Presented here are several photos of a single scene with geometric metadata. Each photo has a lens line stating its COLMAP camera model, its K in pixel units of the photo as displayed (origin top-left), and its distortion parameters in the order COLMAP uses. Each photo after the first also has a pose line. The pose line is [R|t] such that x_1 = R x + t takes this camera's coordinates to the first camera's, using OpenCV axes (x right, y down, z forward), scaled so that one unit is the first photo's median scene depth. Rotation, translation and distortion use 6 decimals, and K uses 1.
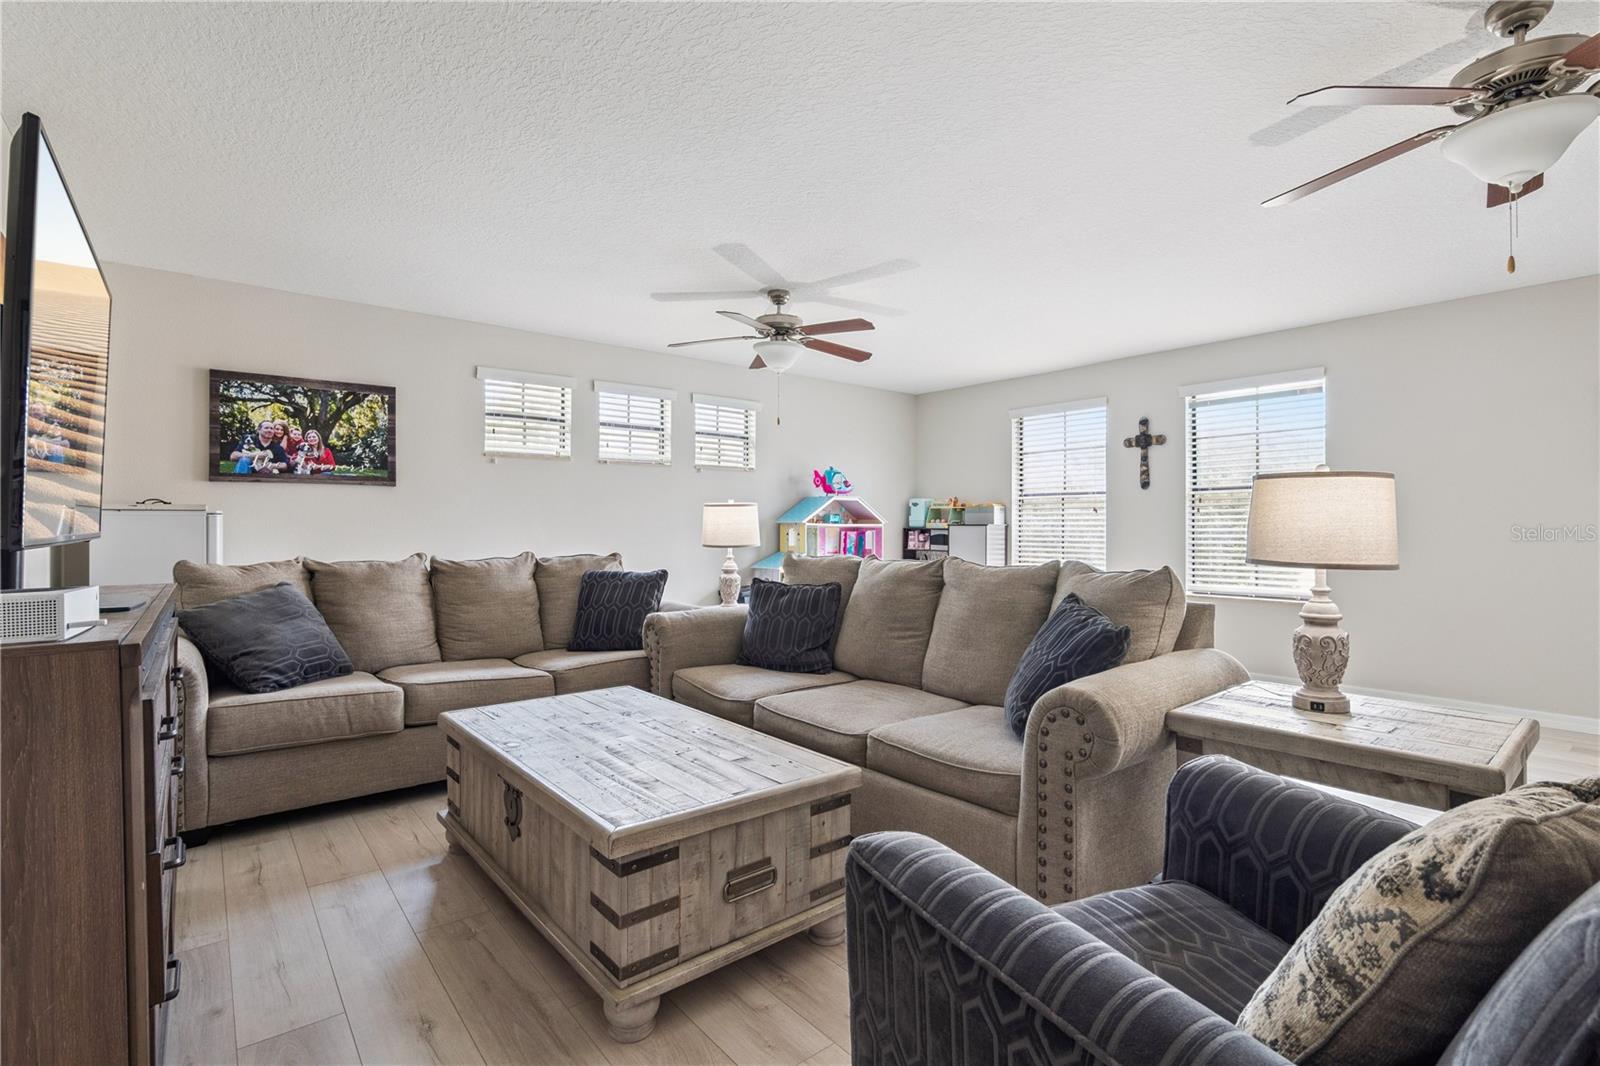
lens RADIAL K [[759.2, 0, 806.4], [0, 759.2, 525.3], [0, 0, 1]] dist [-0.016116, 0.008286]
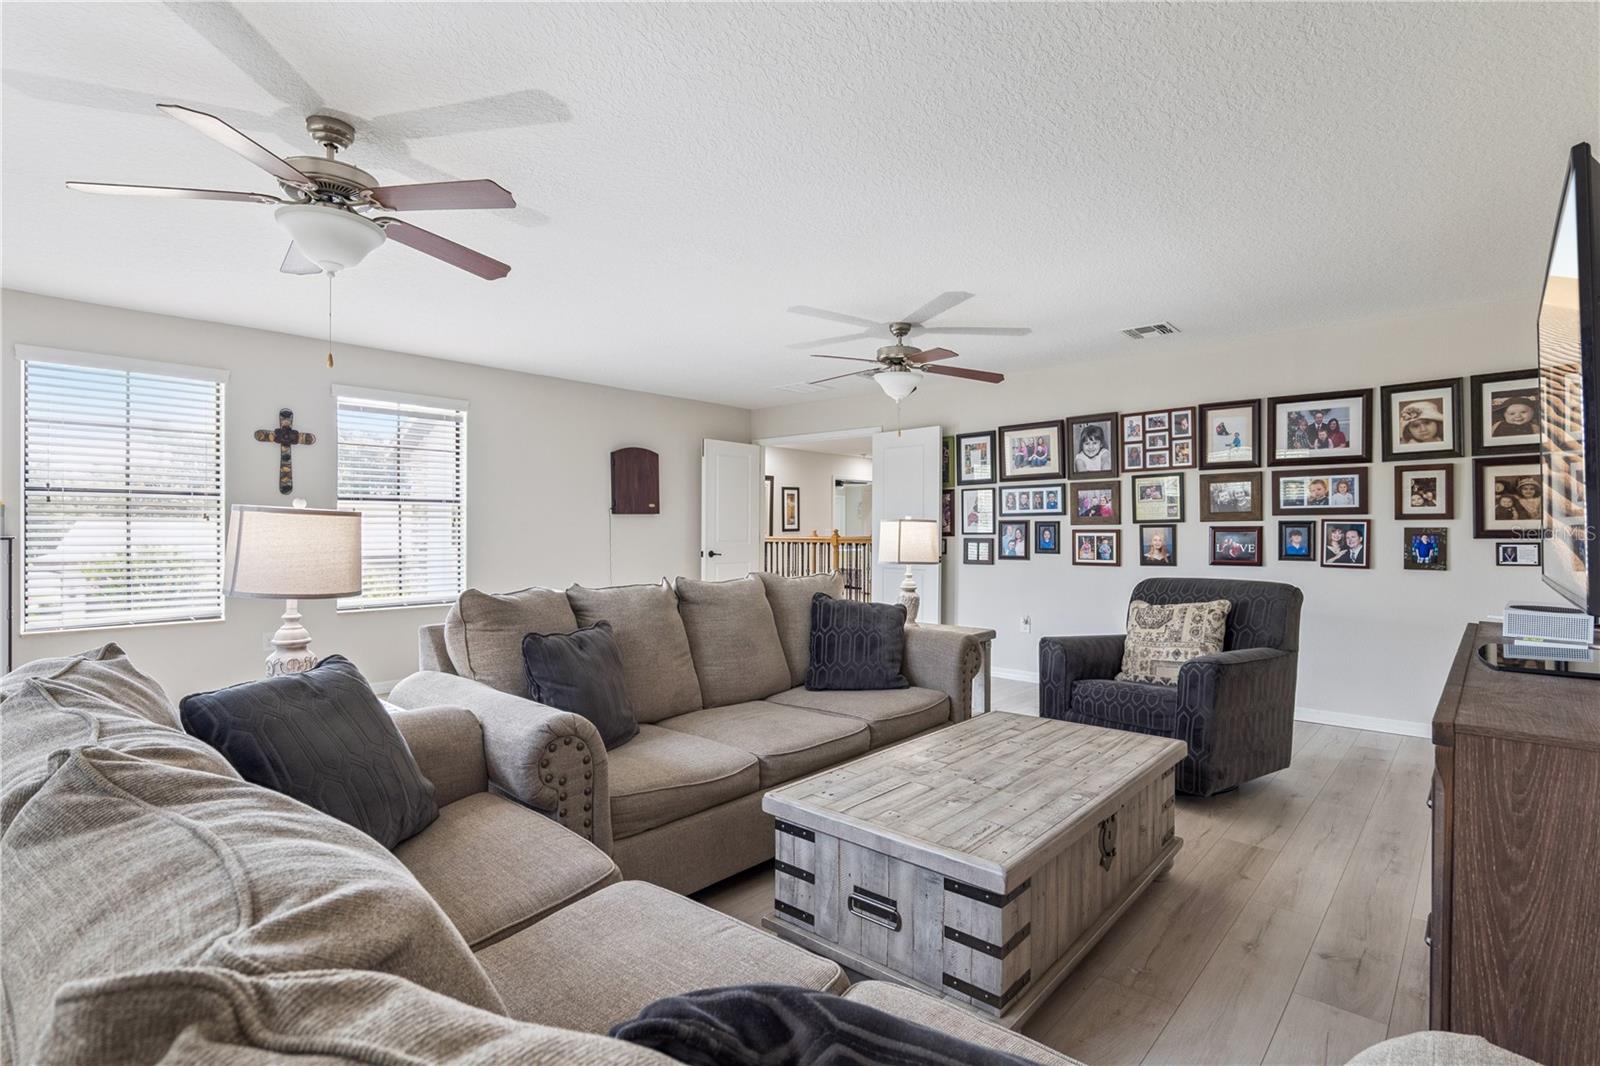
lens RADIAL K [[759.6, 0, 805.5], [0, 759.6, 535.3], [0, 0, 1]] dist [-0.009656, 0.000084]
pose [[-0.156805, -0.008881, 0.987590, -0.493904], [-0.007440, 0.999942, 0.007810, -0.013735], [-0.987601, -0.006123, -0.156862, 0.583657]]
